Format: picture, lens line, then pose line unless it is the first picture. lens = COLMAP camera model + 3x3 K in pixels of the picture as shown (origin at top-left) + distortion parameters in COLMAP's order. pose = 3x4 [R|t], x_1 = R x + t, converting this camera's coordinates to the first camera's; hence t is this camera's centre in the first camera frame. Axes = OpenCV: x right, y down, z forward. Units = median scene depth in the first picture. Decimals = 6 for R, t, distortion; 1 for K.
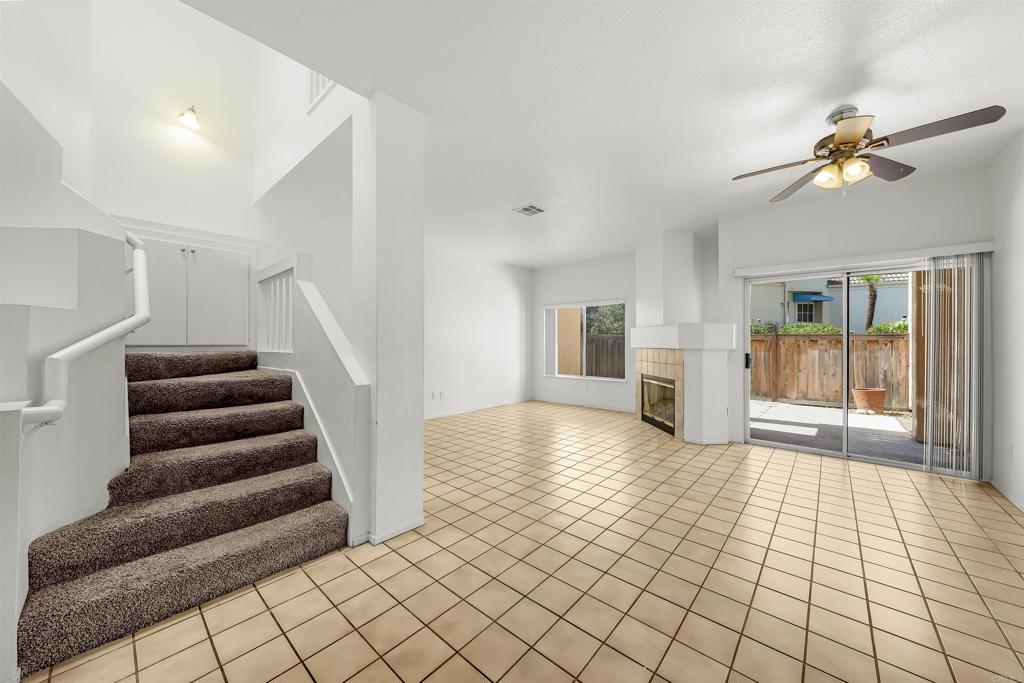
lens RADIAL K [[361.2, 0, 516.7], [0, 361.2, 344.1], [0, 0, 1]] dist [0.026017, -0.000037]
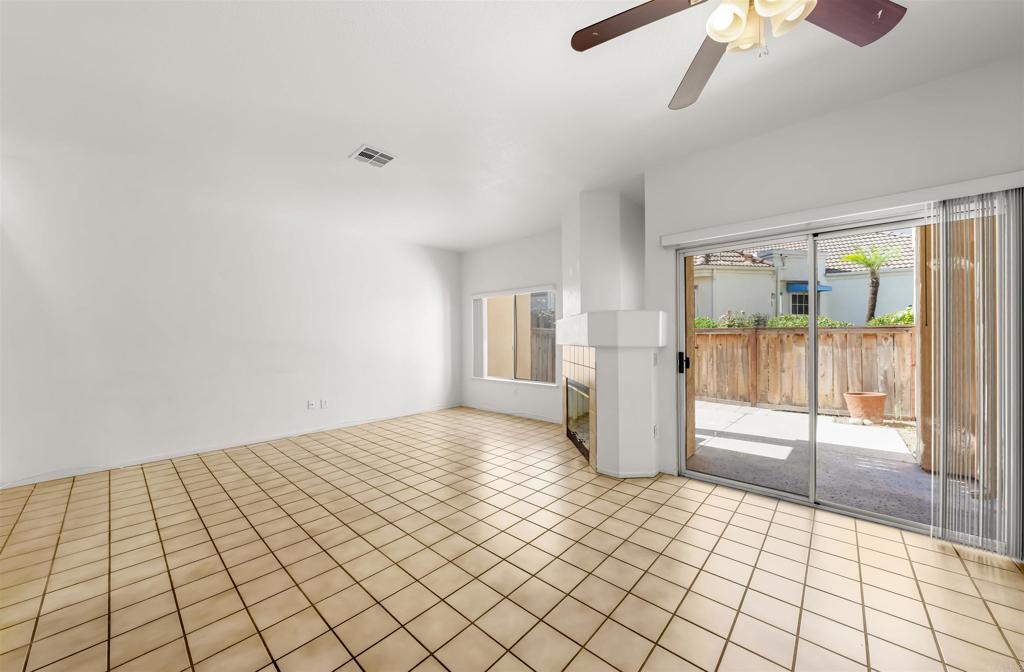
lens RADIAL K [[362.2, 0, 497.9], [0, 362.2, 340.5], [0, 0, 1]] dist [0.013667, 0.000115]
pose [[0.999161, -0.004671, -0.040676, 0.173752], [0.004694, 0.999989, 0.000476, -0.000078], [0.040673, -0.000667, 0.999172, 0.154069]]
